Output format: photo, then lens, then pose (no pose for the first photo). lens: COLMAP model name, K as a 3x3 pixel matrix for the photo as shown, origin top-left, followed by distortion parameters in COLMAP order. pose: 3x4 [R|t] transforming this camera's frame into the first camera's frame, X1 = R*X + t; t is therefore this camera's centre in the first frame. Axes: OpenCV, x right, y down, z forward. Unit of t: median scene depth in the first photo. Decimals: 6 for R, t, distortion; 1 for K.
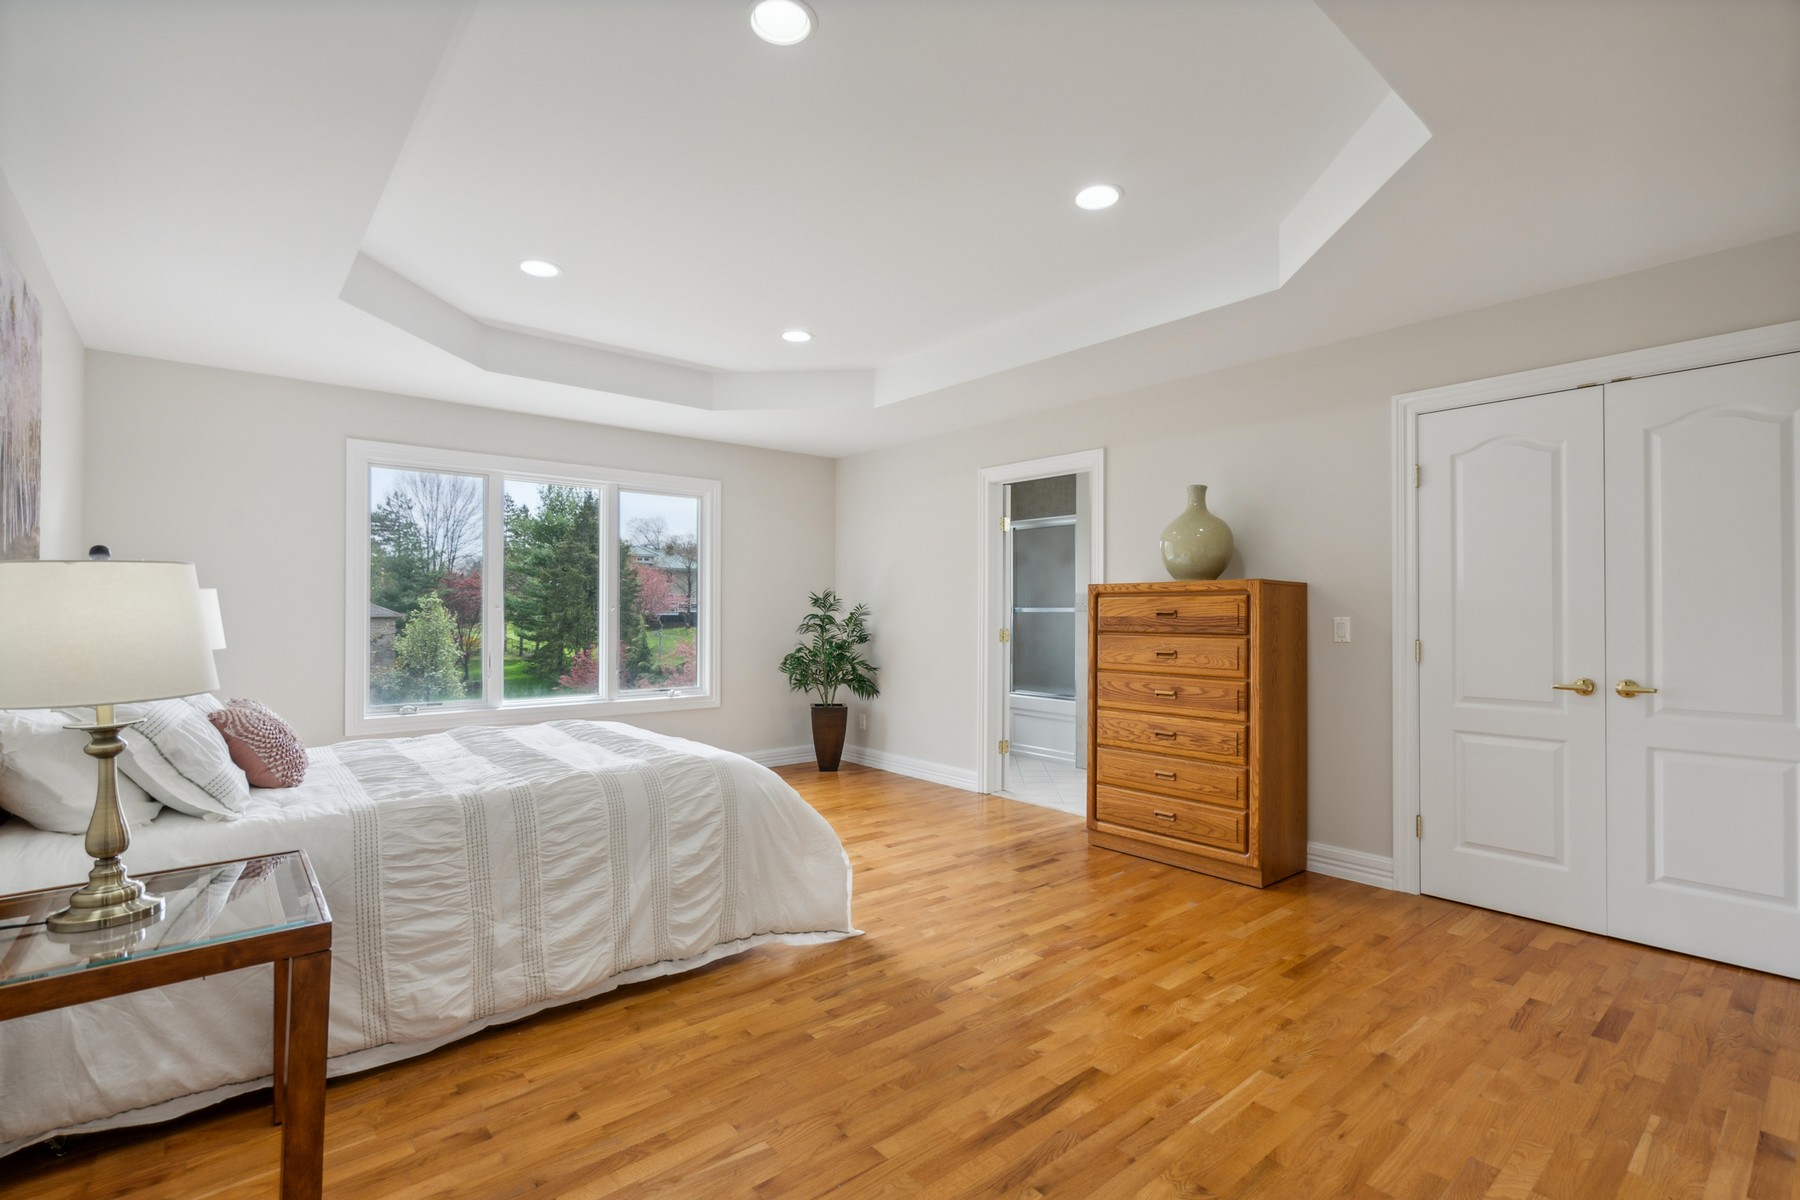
lens RADIAL K [[833.4, 0, 894.5], [0, 833.4, 611.7], [0, 0, 1]] dist [-0.010865, 0.007717]
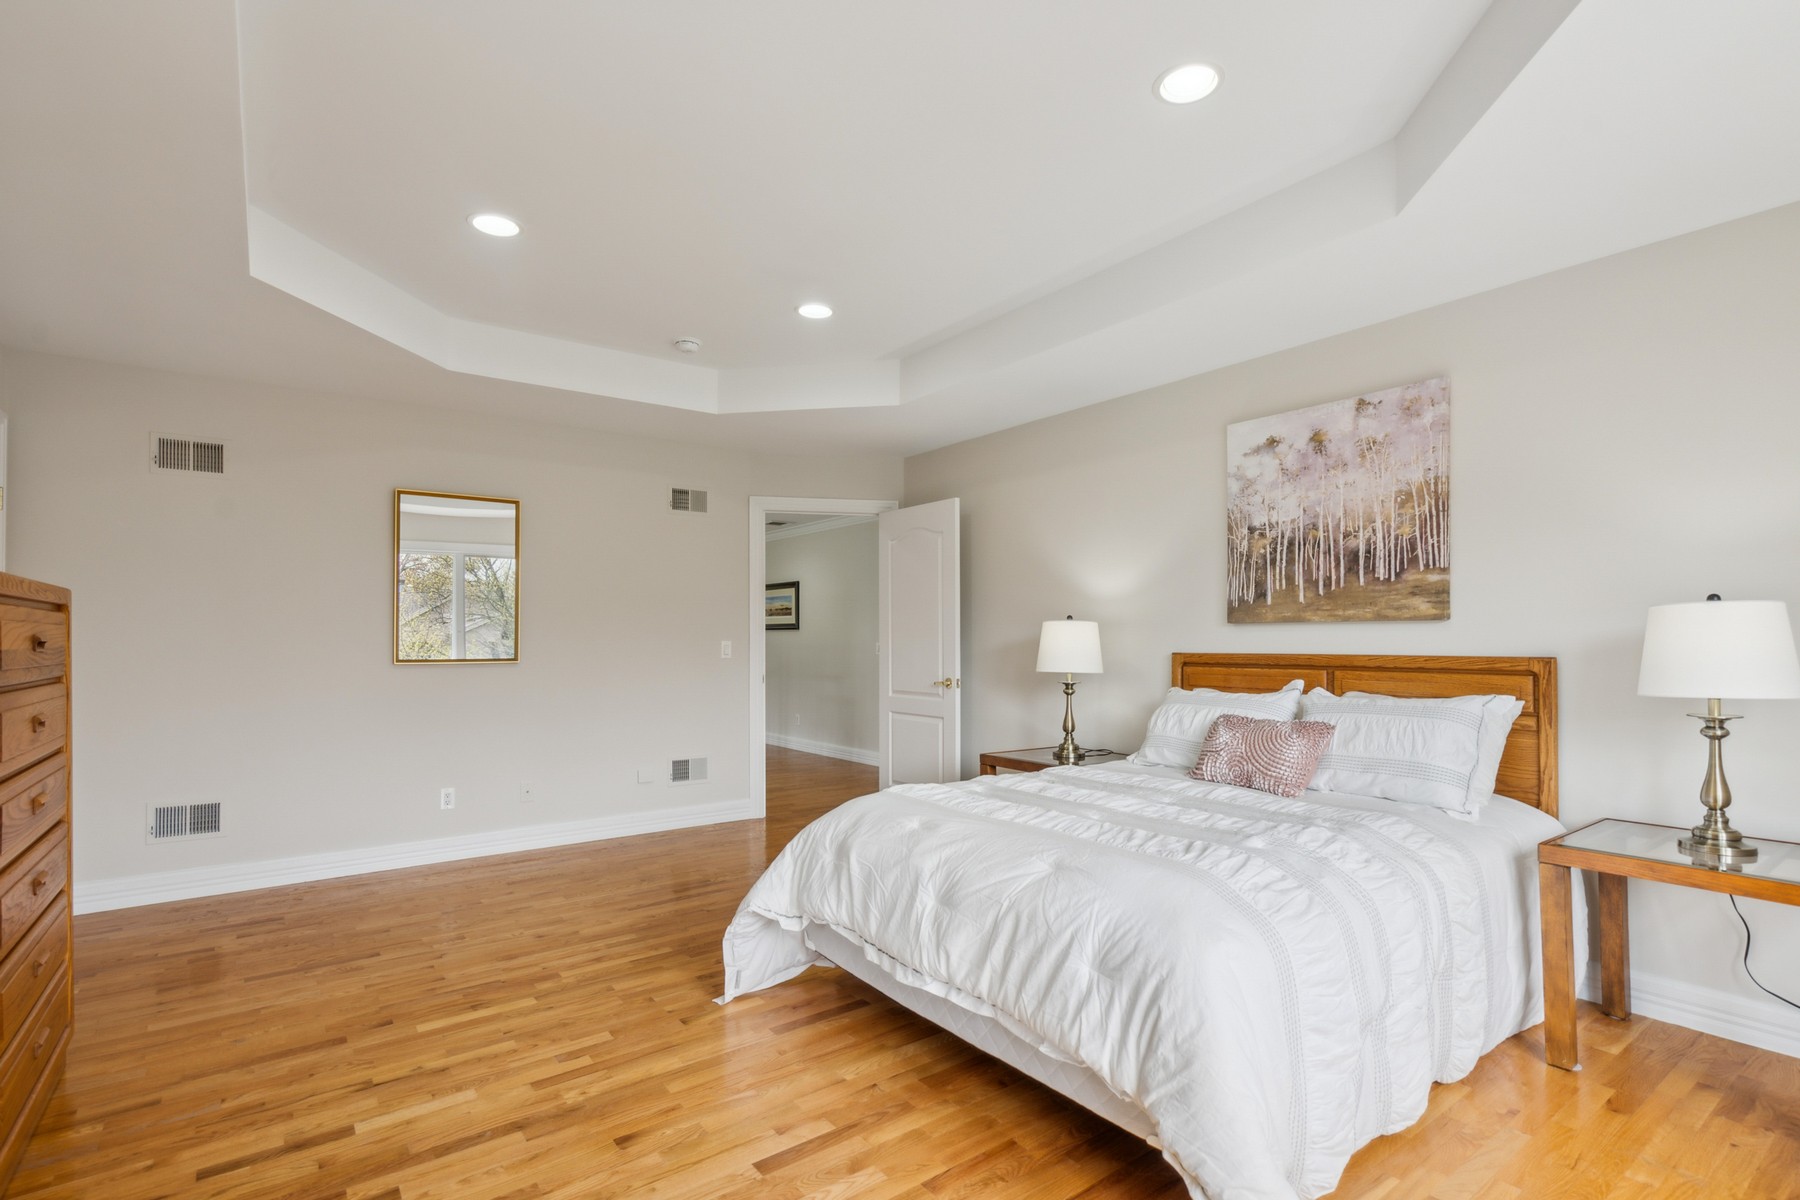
lens RADIAL K [[833.4, 0, 894.5], [0, 833.4, 611.7], [0, 0, 1]] dist [-0.010865, 0.007717]
pose [[-0.998612, 0.003715, 0.052547, -0.247345], [0.001694, 0.999259, -0.038457, 0.004912], [-0.052651, -0.038314, -0.997878, 1.677904]]
